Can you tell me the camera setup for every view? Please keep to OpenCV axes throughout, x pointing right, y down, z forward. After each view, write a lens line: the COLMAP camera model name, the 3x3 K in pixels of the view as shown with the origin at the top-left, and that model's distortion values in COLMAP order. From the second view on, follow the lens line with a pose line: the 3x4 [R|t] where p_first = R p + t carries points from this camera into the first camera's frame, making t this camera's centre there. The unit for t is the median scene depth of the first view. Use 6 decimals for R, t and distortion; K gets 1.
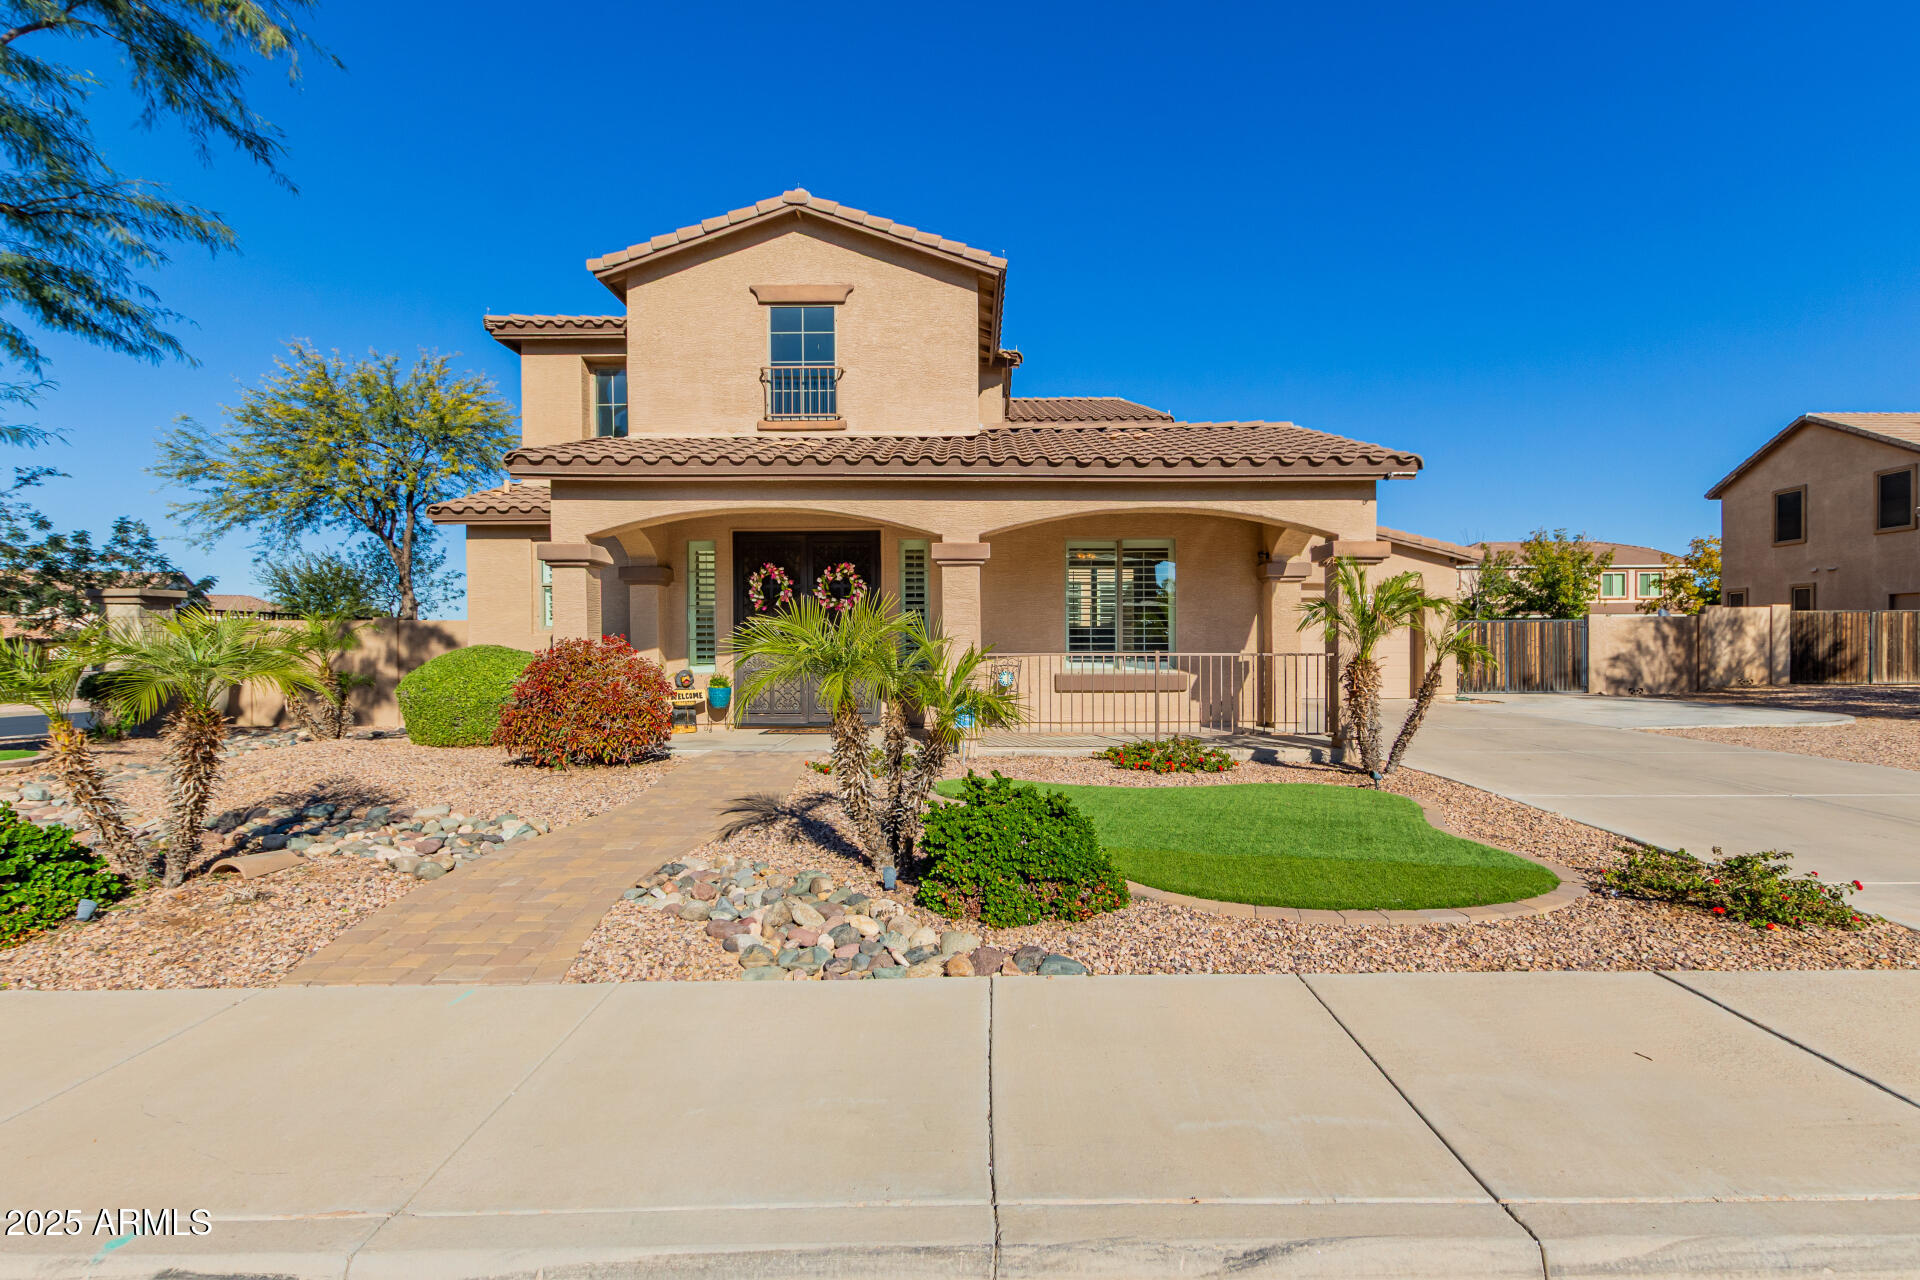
lens RADIAL K [[875.3, 0, 962.9], [0, 875.3, 653.3], [0, 0, 1]] dist [0.000236, -0.001642]
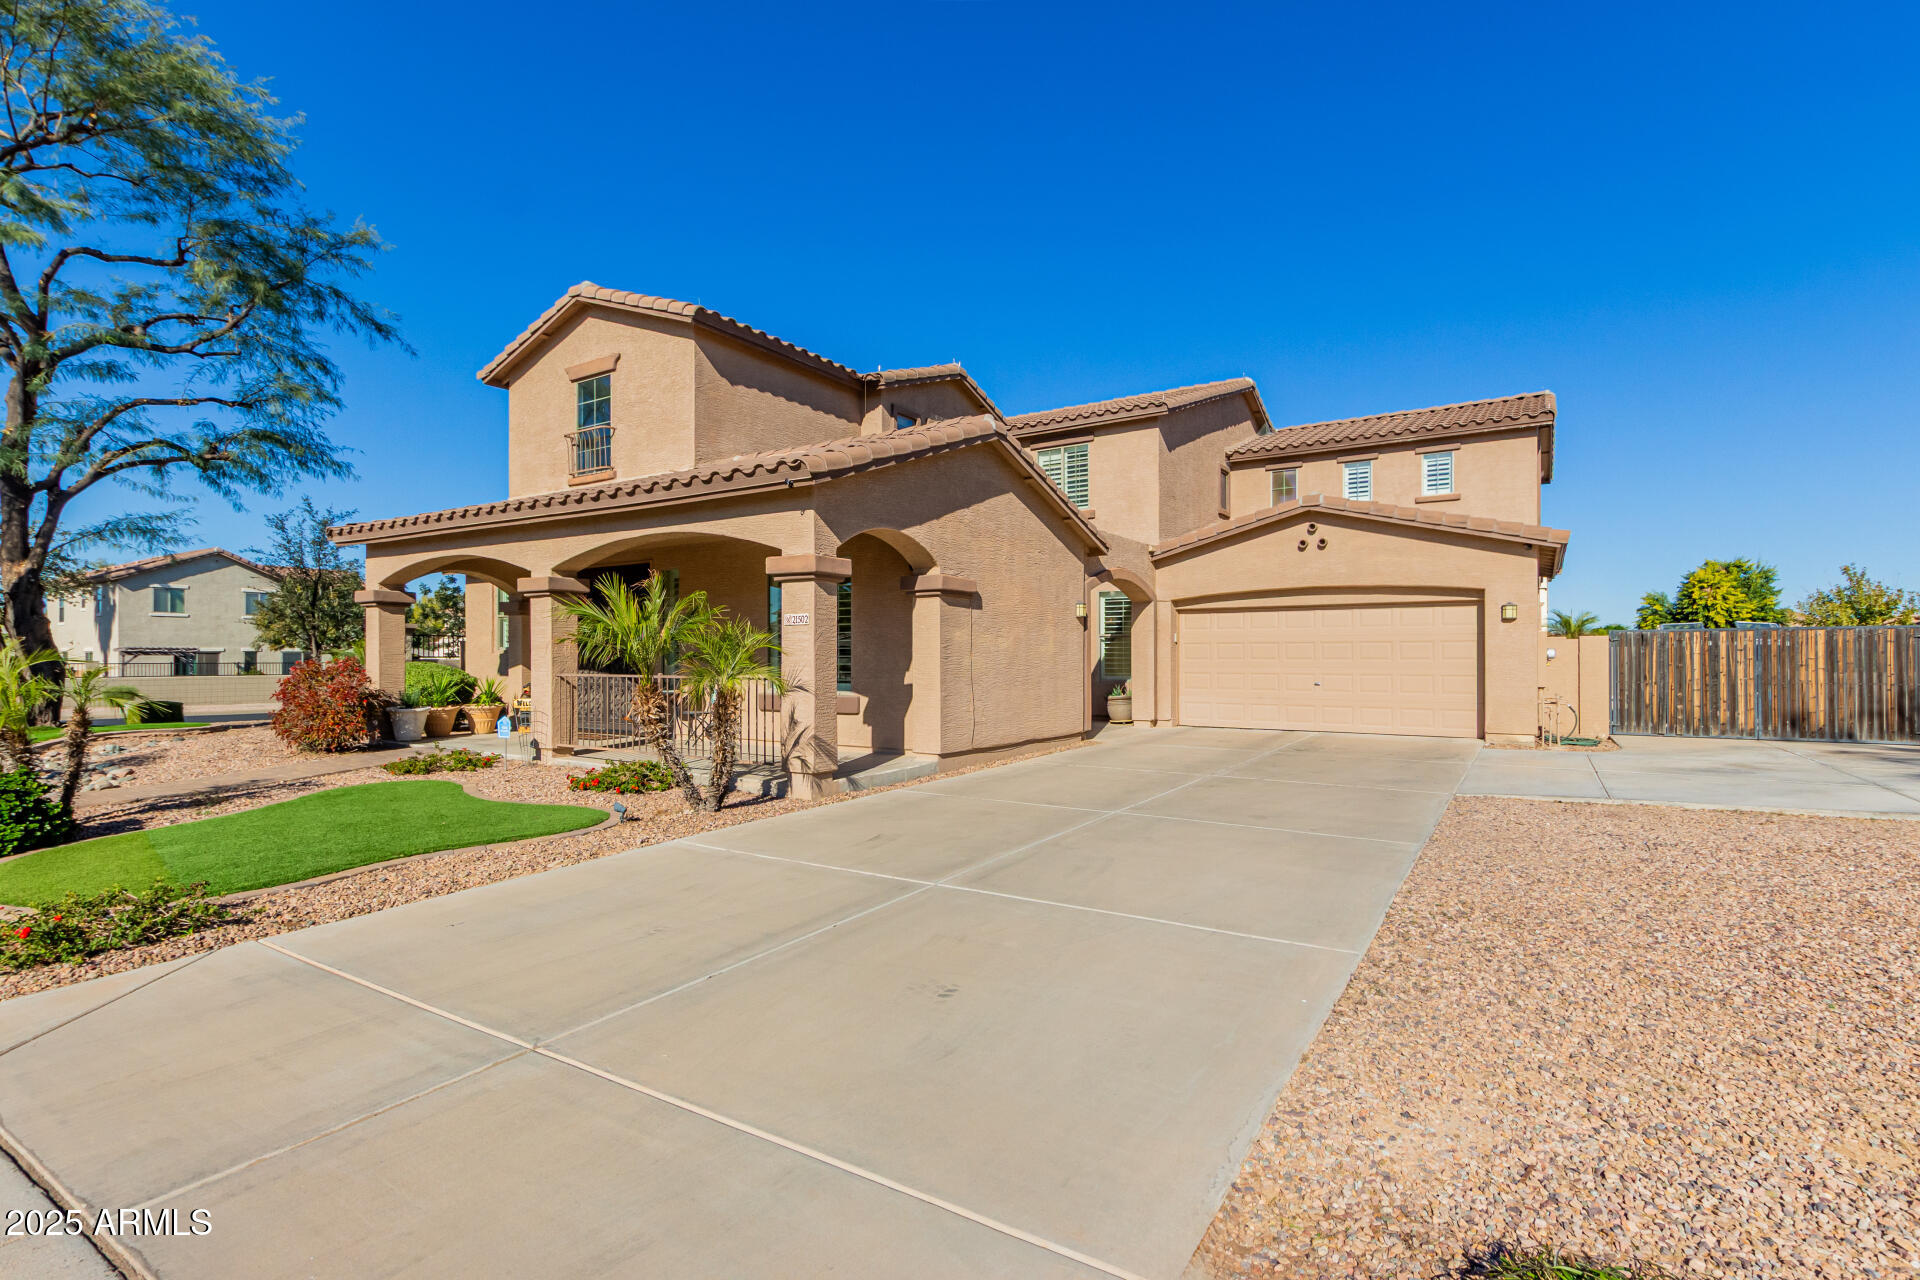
lens RADIAL K [[875.3, 0, 962.9], [0, 875.3, 653.3], [0, 0, 1]] dist [0.000236, -0.001642]
pose [[0.854155, 0.003592, -0.520005, 0.865750], [-0.008420, 0.999941, -0.006924, -0.018244], [0.519950, 0.010292, 0.854135, 0.246467]]
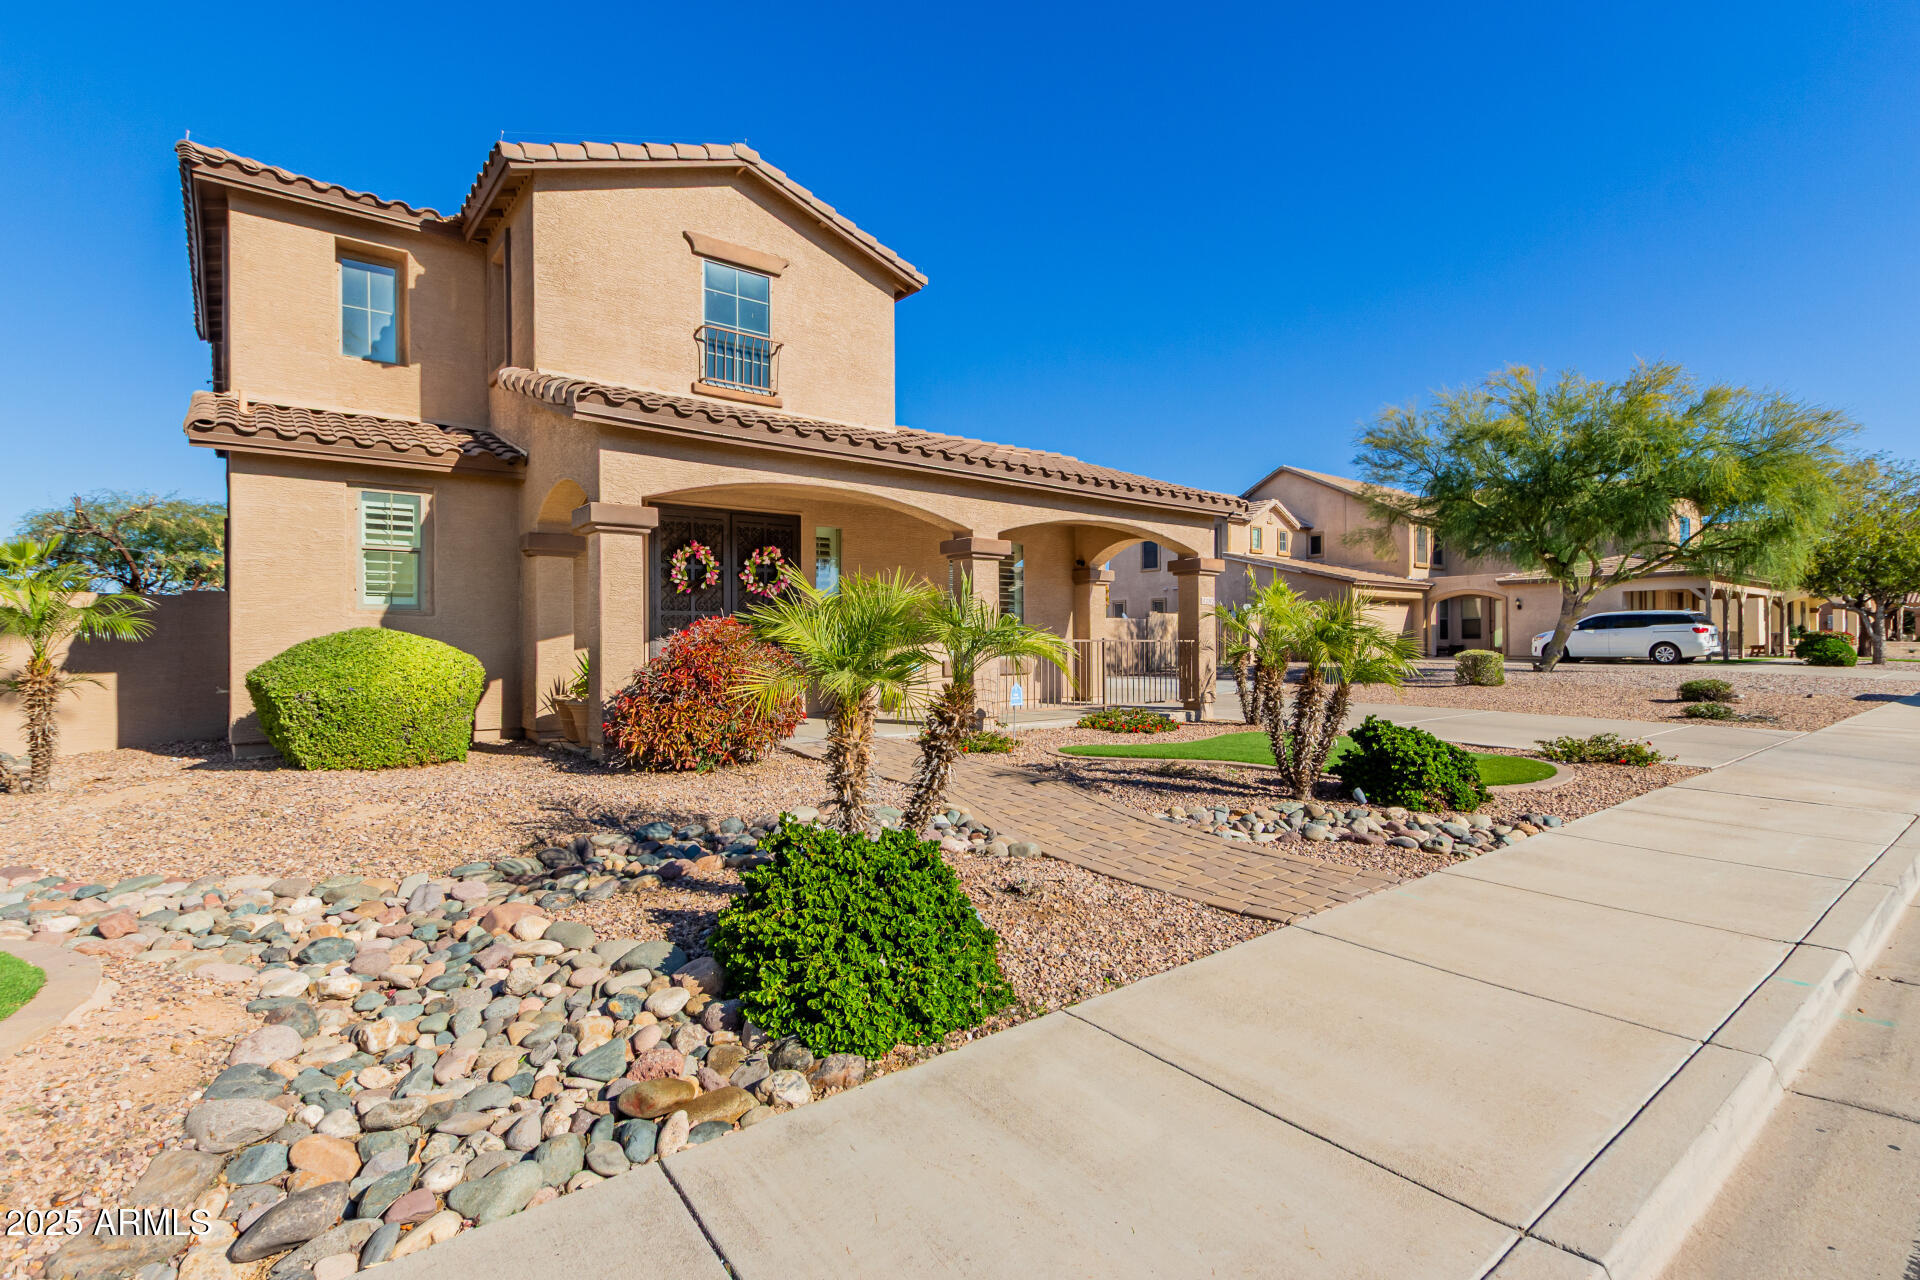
lens RADIAL K [[885.1, 0, 956.9], [0, 885.1, 623.5], [0, 0, 1]] dist [0.000811, -0.000021]
pose [[0.780398, 0.012867, 0.625151, -0.583706], [0.007513, 0.999523, -0.029951, 0.010518], [-0.625238, 0.028071, 0.779929, 0.131338]]
